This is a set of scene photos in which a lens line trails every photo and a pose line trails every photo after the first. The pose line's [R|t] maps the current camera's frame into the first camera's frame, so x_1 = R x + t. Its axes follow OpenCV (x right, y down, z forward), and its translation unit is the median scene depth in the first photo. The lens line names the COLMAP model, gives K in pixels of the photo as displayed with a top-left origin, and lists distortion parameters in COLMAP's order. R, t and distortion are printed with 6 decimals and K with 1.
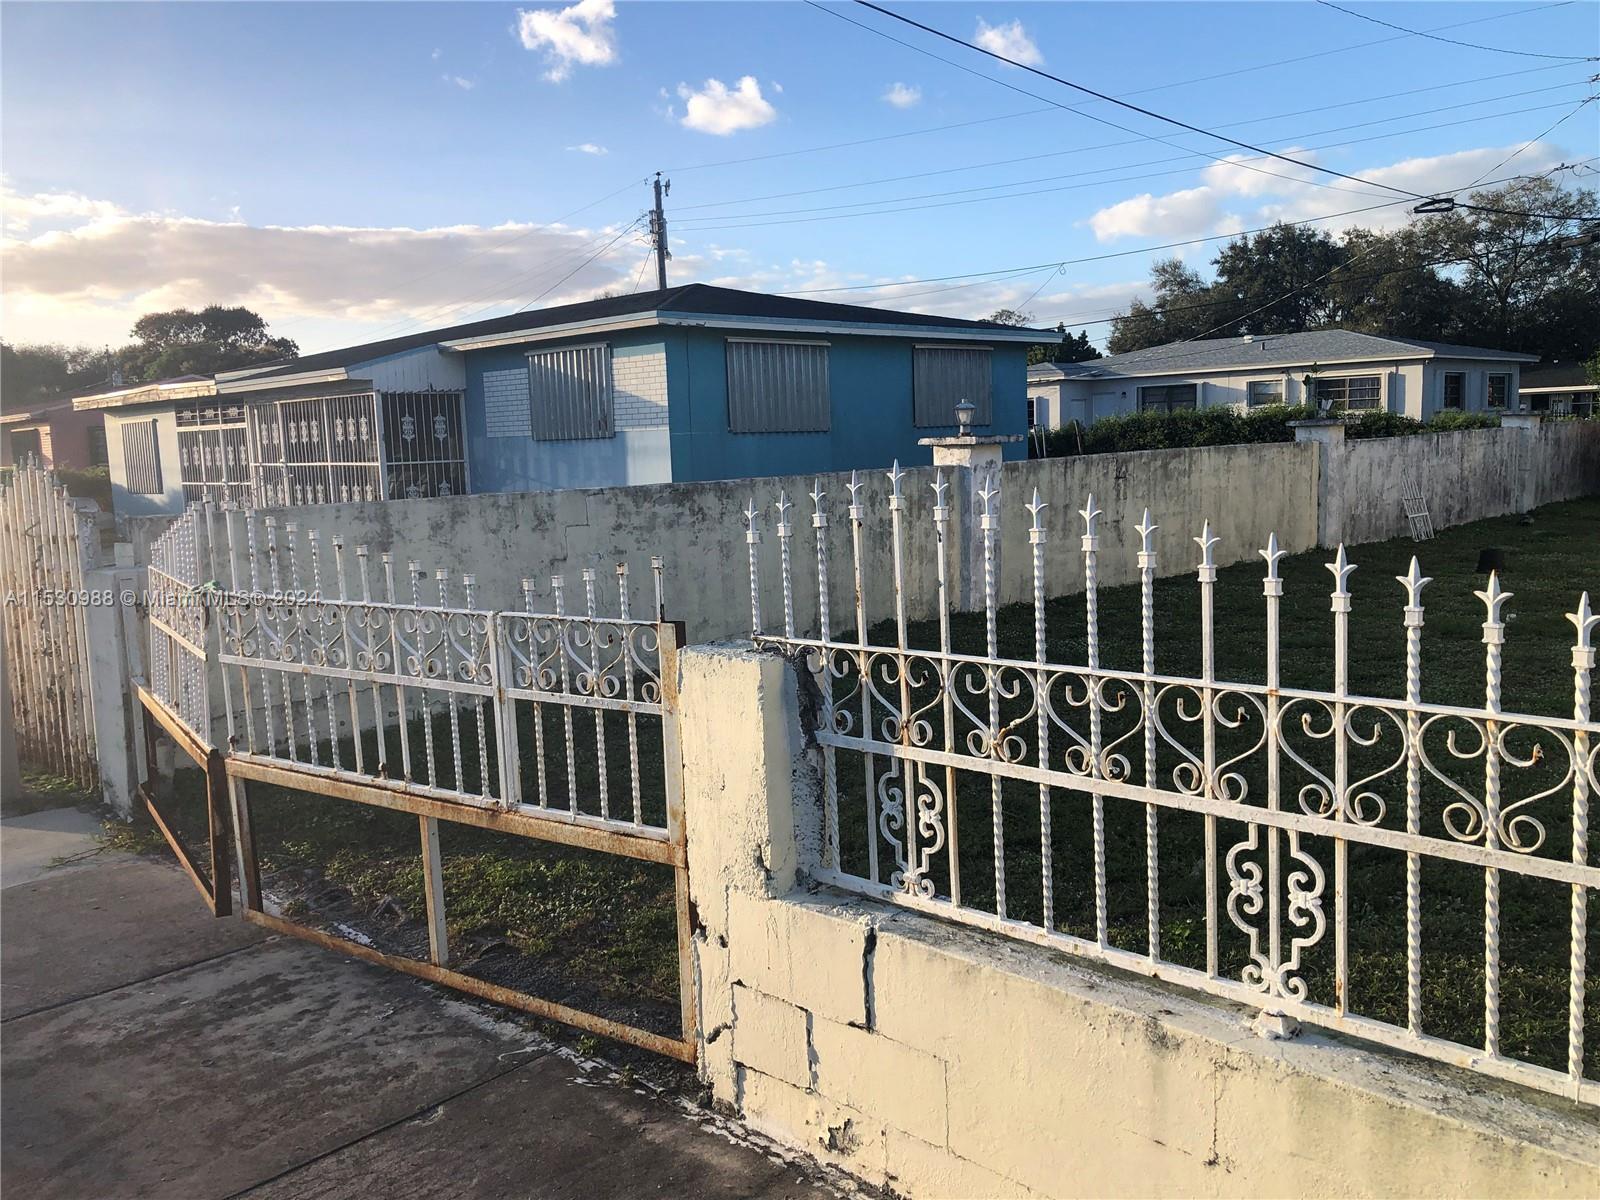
lens RADIAL K [[1304.9, 0, 809.4], [0, 1304.9, 591.2], [0, 0, 1]] dist [0.048137, -0.048027]
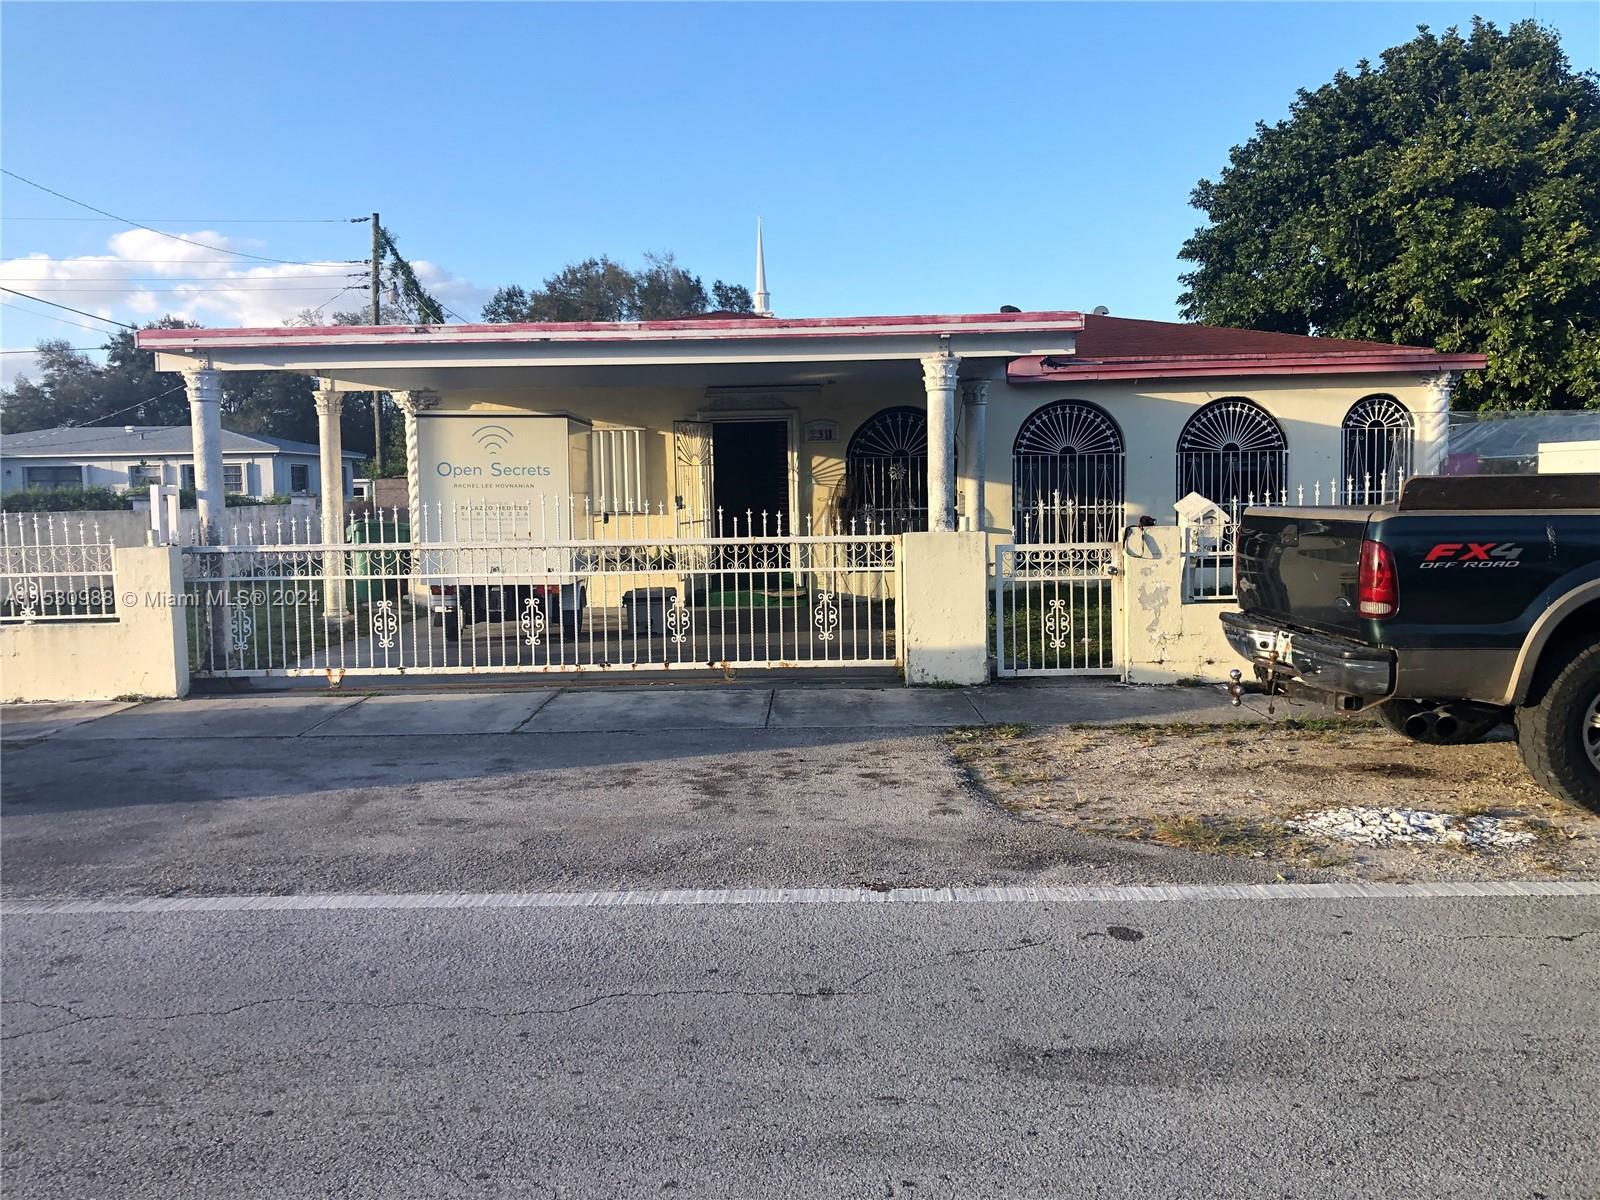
lens RADIAL K [[1304.9, 0, 785.4], [0, 1304.9, 600.9], [0, 0, 1]] dist [0.048137, -0.048027]
pose [[0.725605, -0.037793, 0.687073, -0.099117], [0.076013, 0.996782, -0.025446, 0.066018], [-0.683900, 0.070690, 0.726143, -0.465720]]
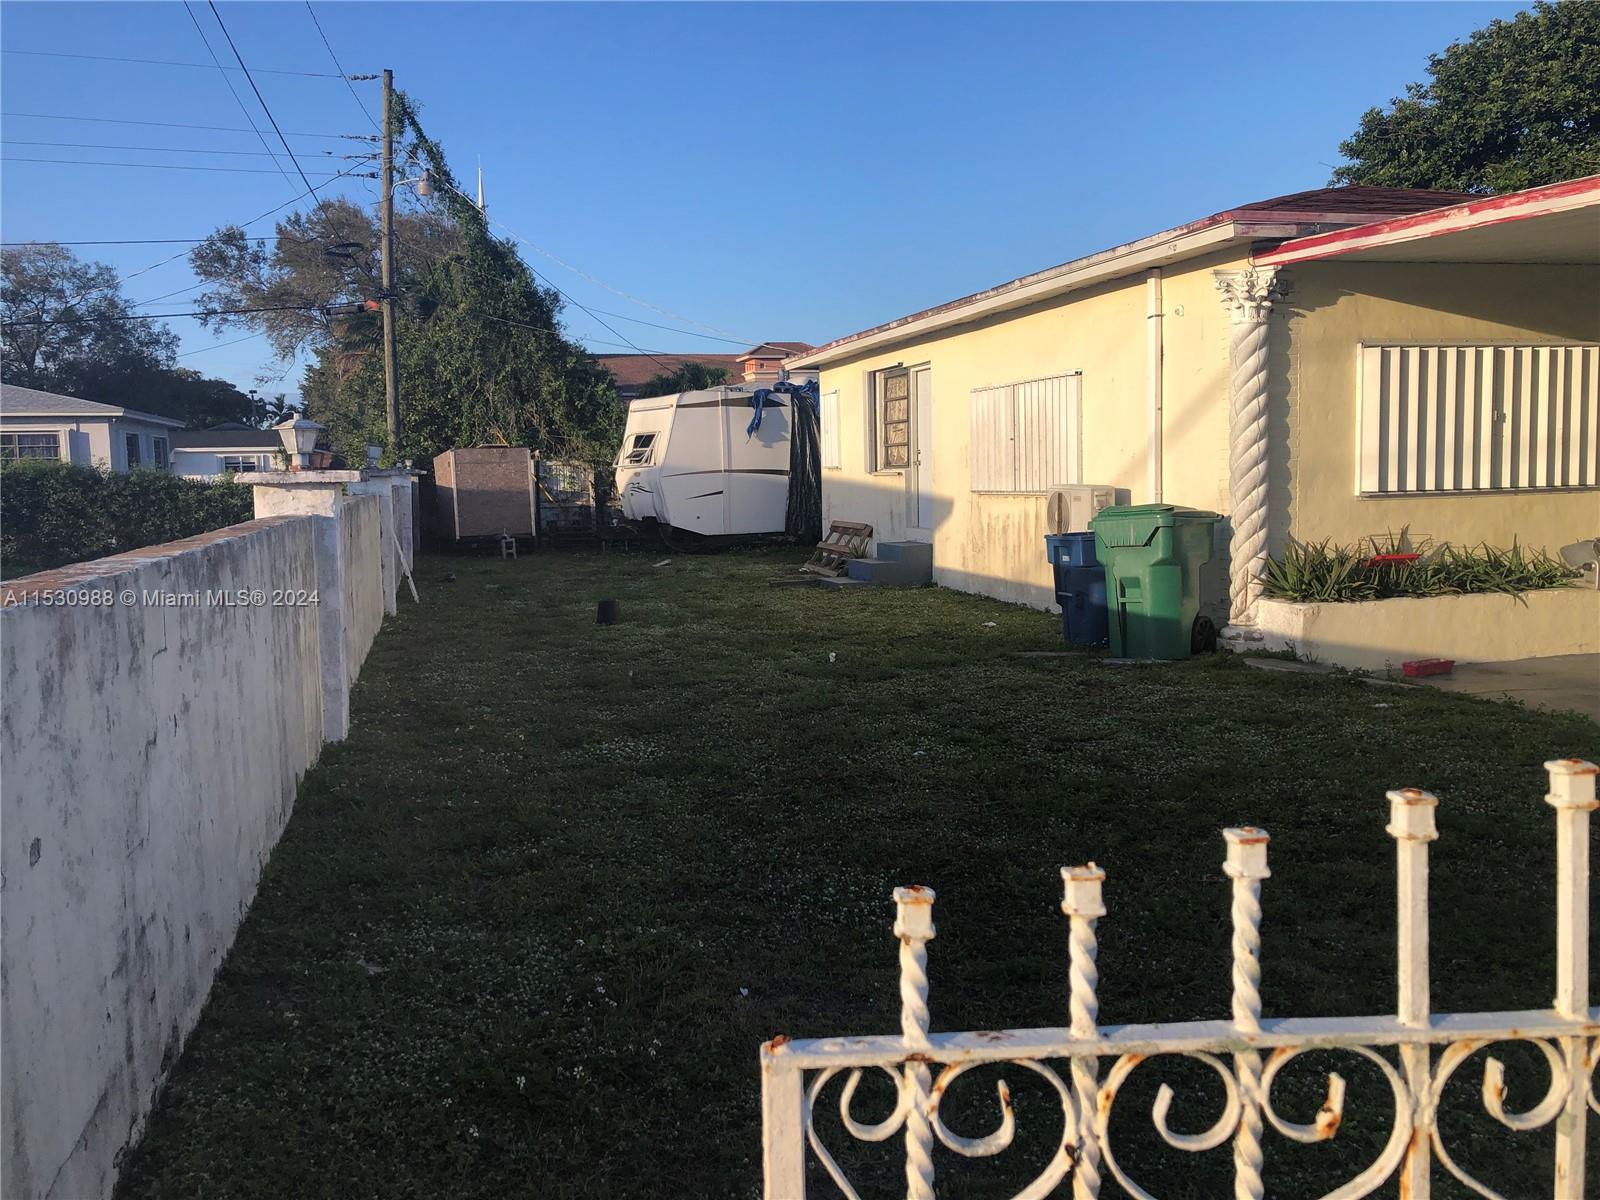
lens RADIAL K [[1304.9, 0, 783.0], [0, 1304.9, 581.4], [0, 0, 1]] dist [0.048137, -0.048027]
pose [[0.496846, -0.052998, 0.866219, -0.178280], [0.106889, 0.994271, -0.000477, -0.021961], [-0.861231, 0.092826, 0.499664, 0.266442]]
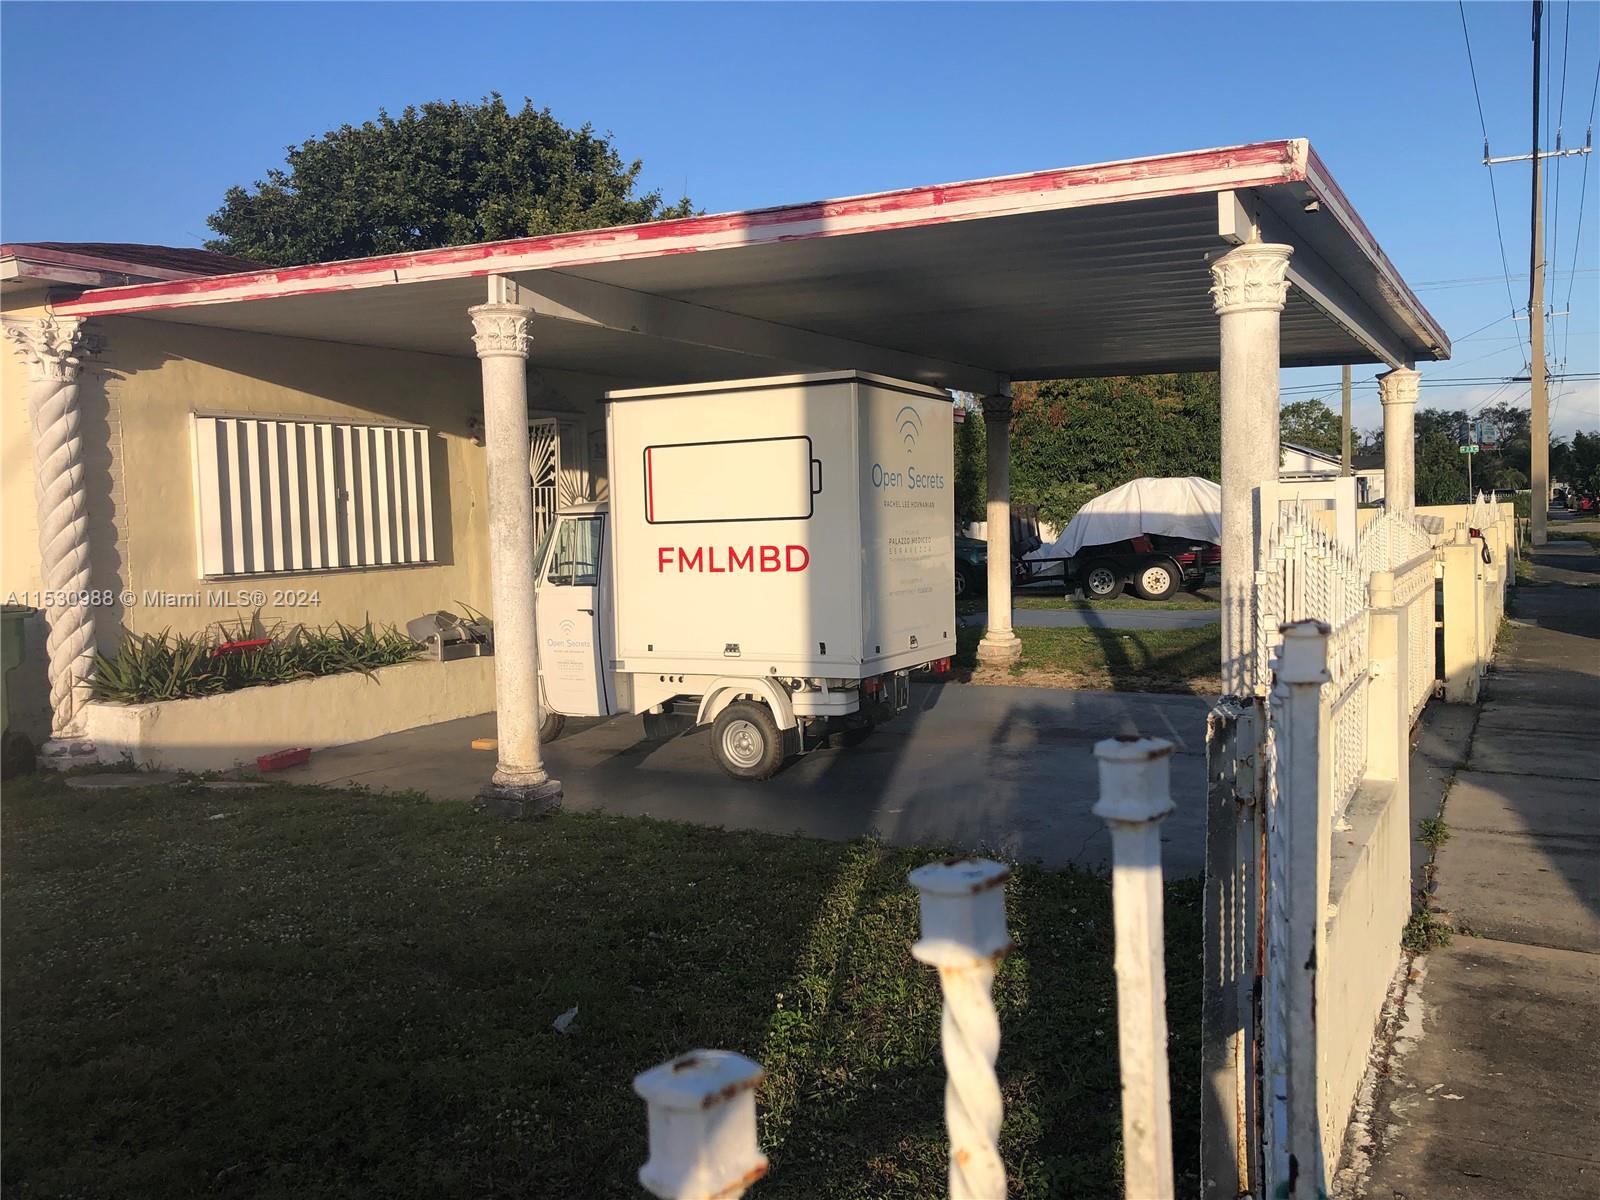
lens RADIAL K [[1304.9, 0, 763.7], [0, 1304.9, 579.5], [0, 0, 1]] dist [0.048137, -0.048027]
pose [[-0.242854, -0.007144, 0.970037, -0.122913], [0.153966, 0.987013, 0.045816, -0.021876], [-0.957766, 0.160479, -0.238600, 0.246429]]
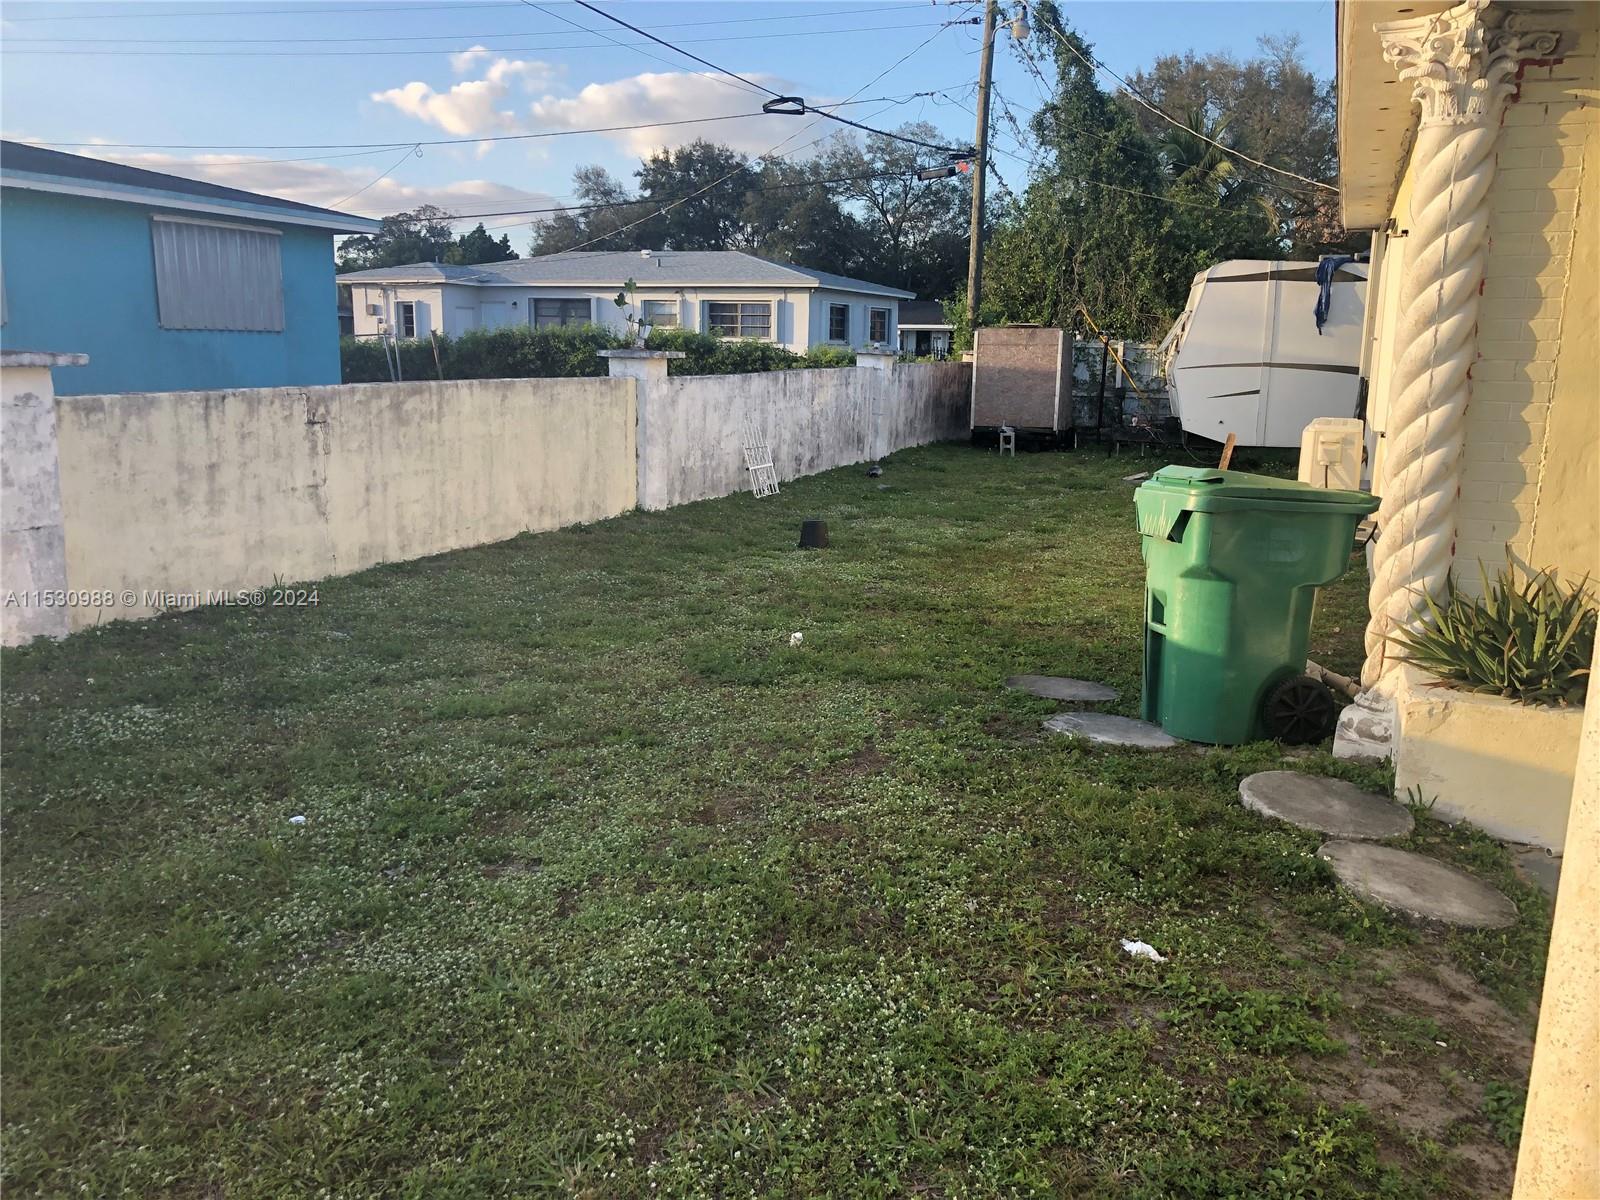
lens RADIAL K [[1304.9, 0, 800.5], [0, 1304.9, 604.9], [0, 0, 1]] dist [0.048137, -0.048027]
pose [[0.918647, -0.028676, 0.394037, 0.124553], [-0.001804, 0.997048, 0.076763, -0.028409], [-0.395075, -0.071229, 0.915883, 0.166532]]
